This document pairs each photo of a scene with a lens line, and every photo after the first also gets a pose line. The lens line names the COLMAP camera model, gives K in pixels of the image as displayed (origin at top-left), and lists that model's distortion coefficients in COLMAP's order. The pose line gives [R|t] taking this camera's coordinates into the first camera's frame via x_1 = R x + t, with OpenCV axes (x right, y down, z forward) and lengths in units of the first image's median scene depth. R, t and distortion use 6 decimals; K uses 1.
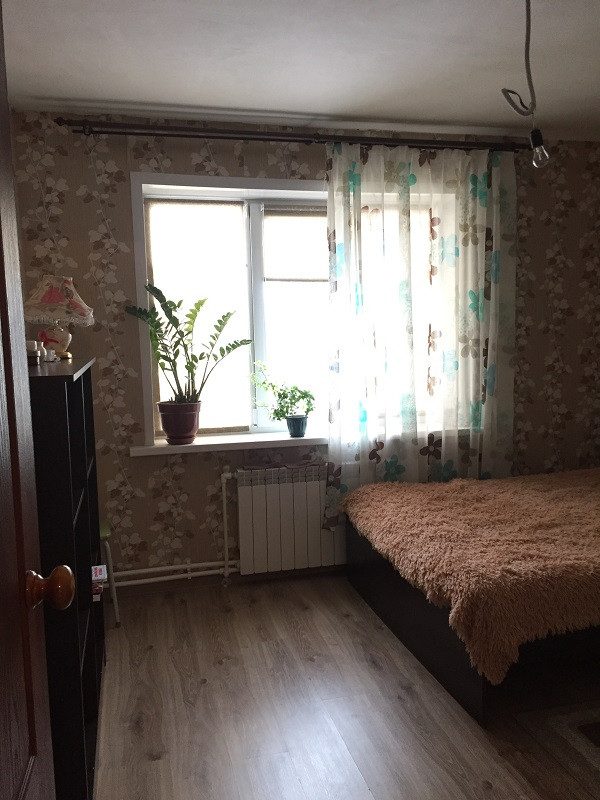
lens RADIAL K [[693.4, 0, 302.4], [0, 693.4, 402.8], [0, 0, 1]] dist [0.103581, -0.120426]
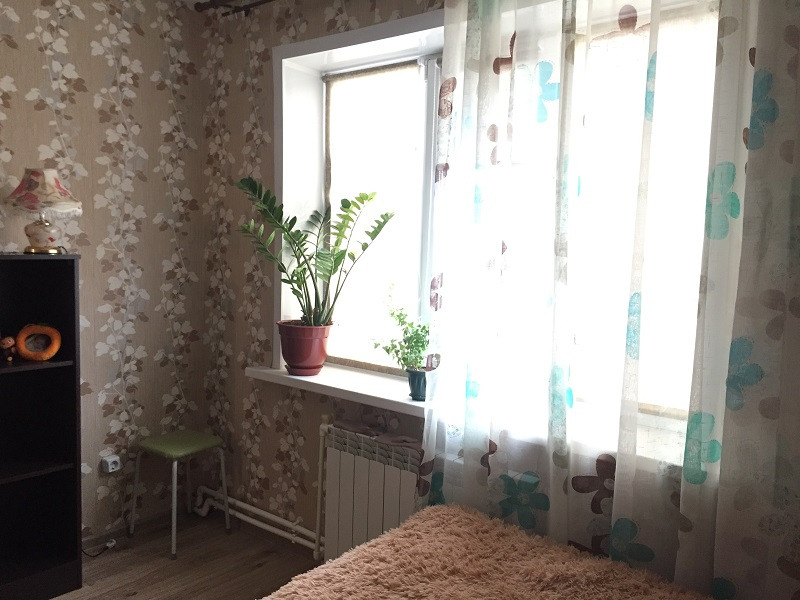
lens RADIAL K [[693.4, 0, 399.6], [0, 693.4, 295.4], [0, 0, 1]] dist [0.103581, -0.120426]
pose [[0.575054, 0.105625, -0.811268, 0.541725], [-0.115172, 0.992207, 0.047544, -0.084392], [0.809968, 0.066095, 0.582738, 0.618049]]
